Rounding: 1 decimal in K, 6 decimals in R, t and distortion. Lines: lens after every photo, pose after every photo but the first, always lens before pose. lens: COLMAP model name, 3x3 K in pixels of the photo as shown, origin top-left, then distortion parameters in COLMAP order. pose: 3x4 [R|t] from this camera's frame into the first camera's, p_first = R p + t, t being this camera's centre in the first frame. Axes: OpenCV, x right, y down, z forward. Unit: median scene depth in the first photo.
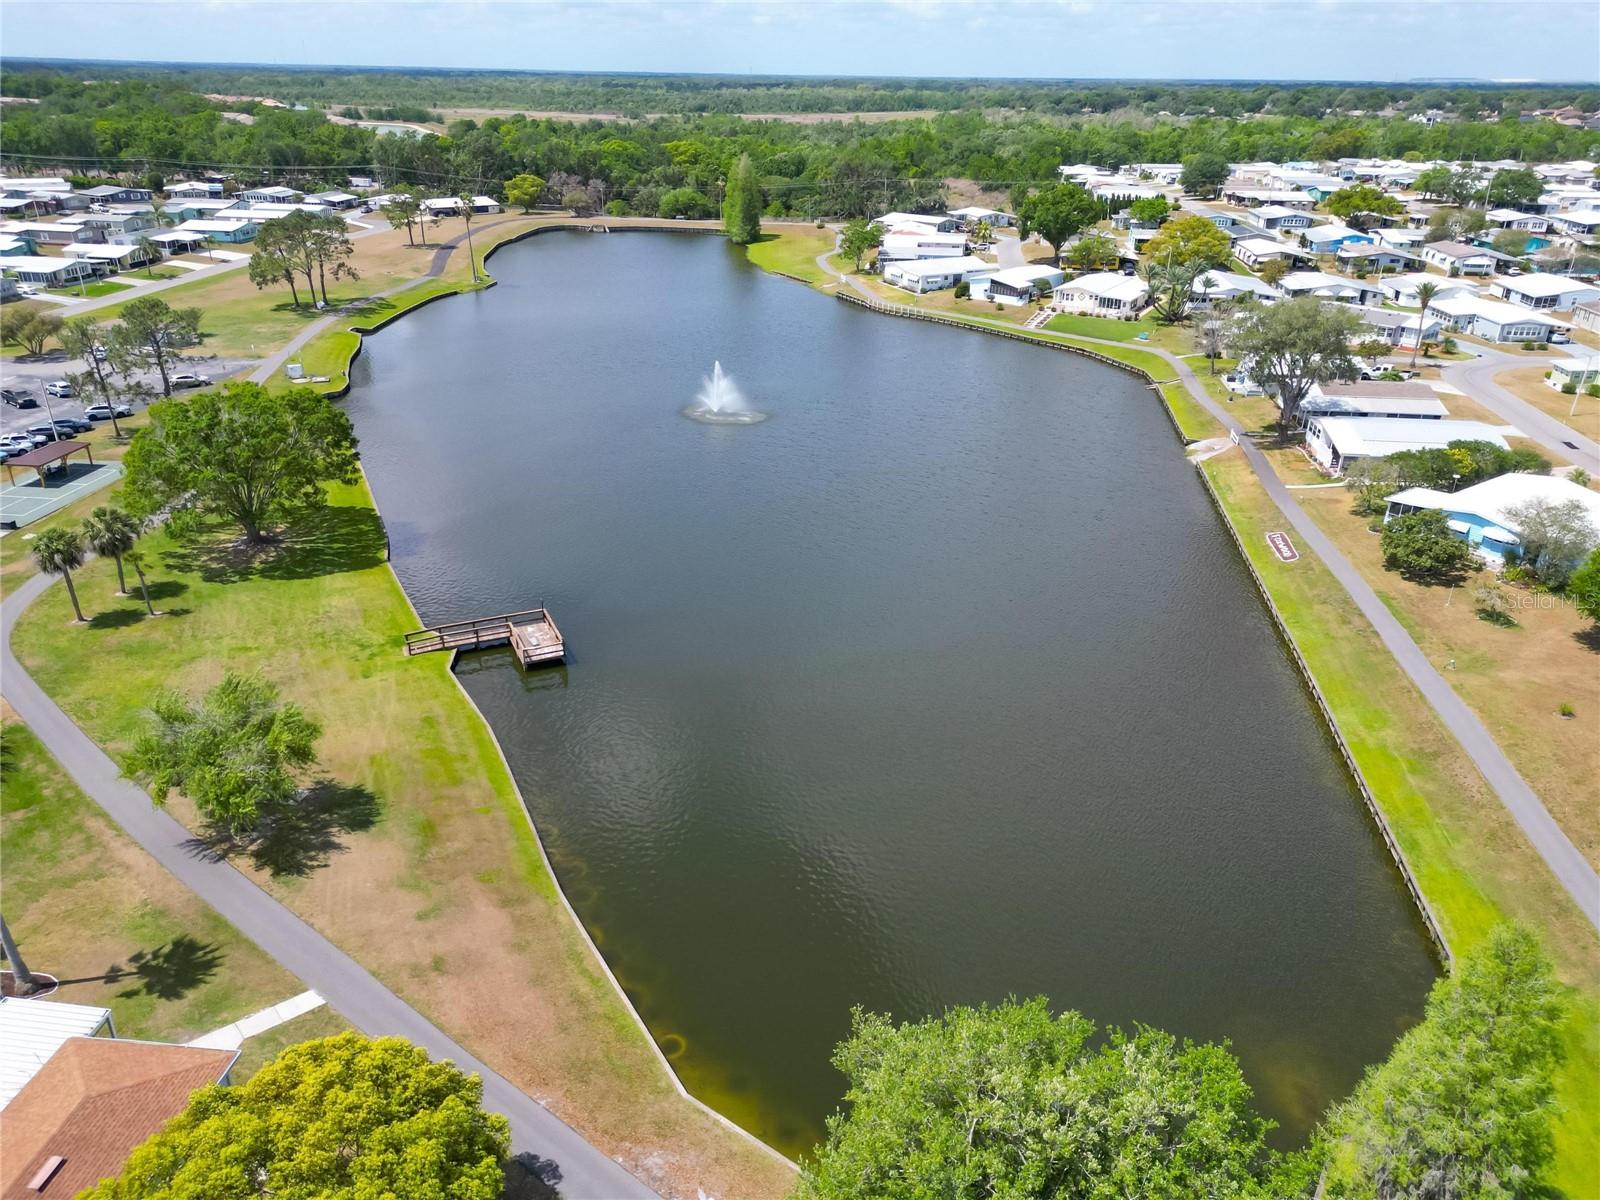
lens RADIAL K [[1136.6, 0, 806.4], [0, 1136.6, 603.6], [0, 0, 1]] dist [0.081968, -0.078551]
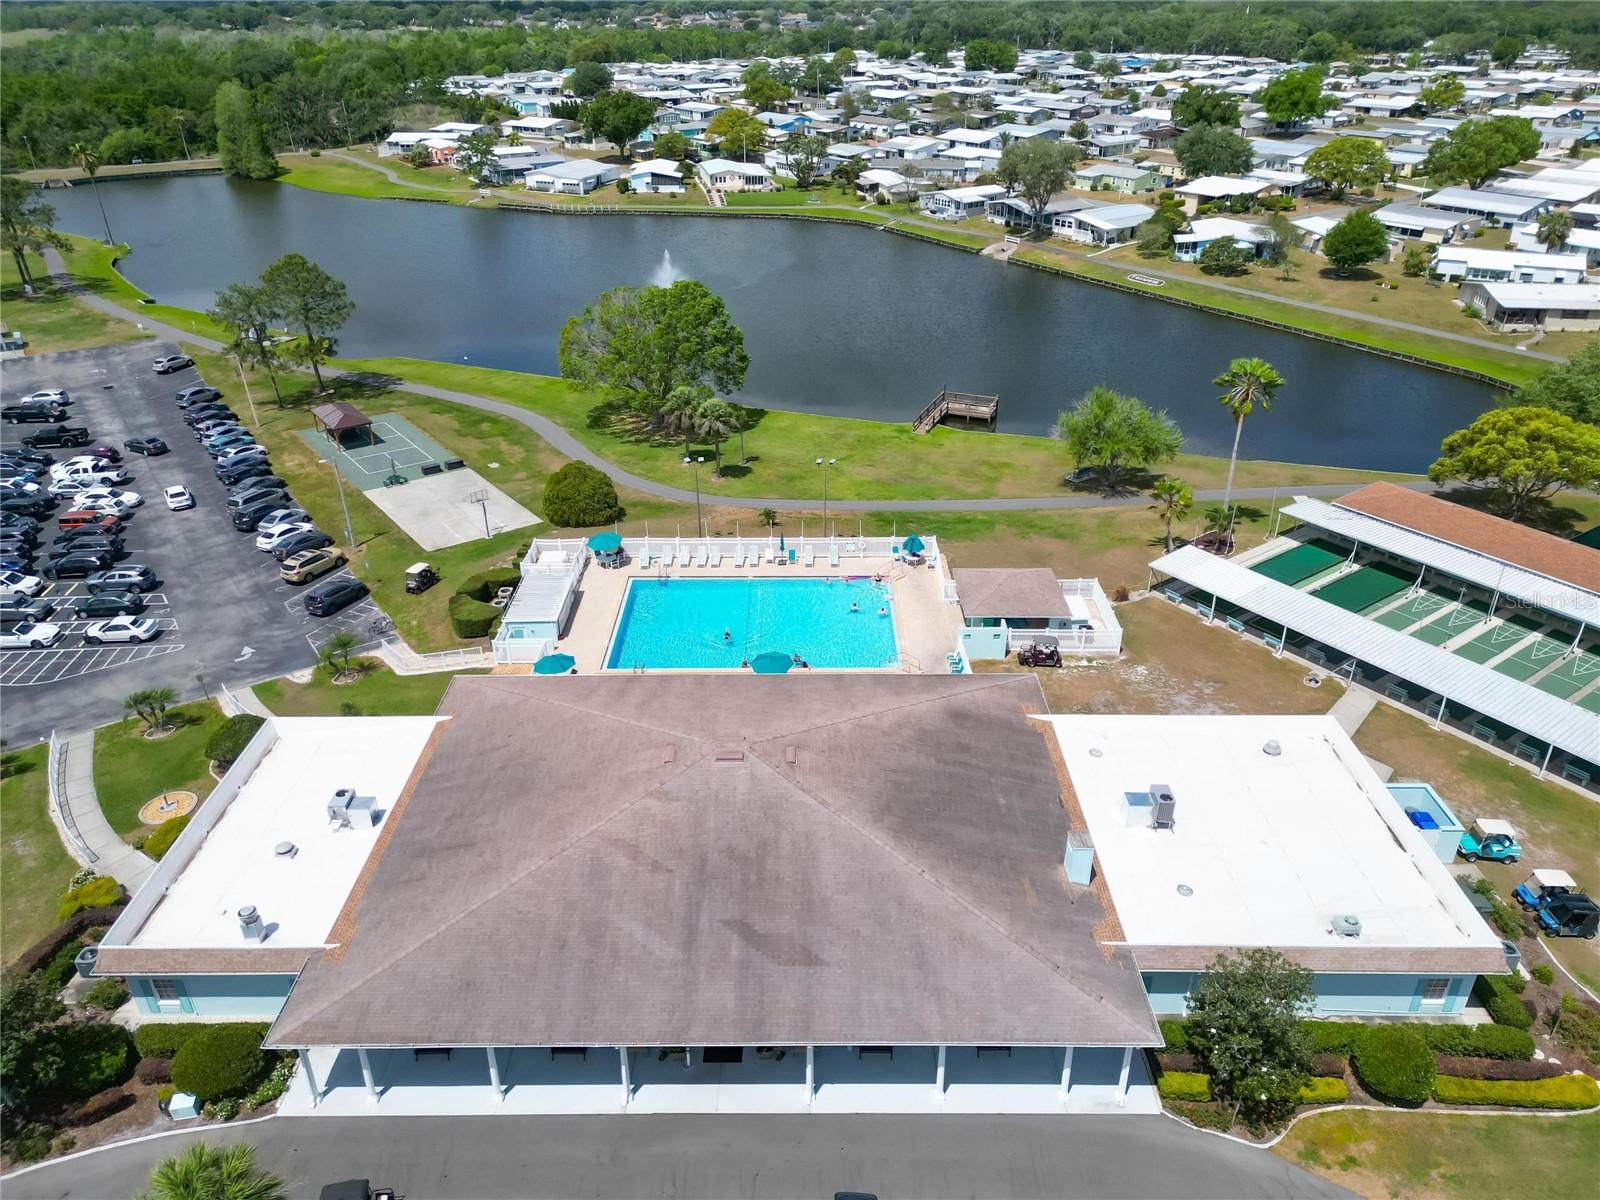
lens RADIAL K [[1136.6, 0, 806.4], [0, 1136.6, 603.6], [0, 0, 1]] dist [0.081968, -0.078551]
pose [[0.732785, -0.335513, 0.591994, -1.197750], [0.297356, 0.940417, 0.164907, -0.029057], [-0.612050, 0.055192, 0.788891, -0.019578]]
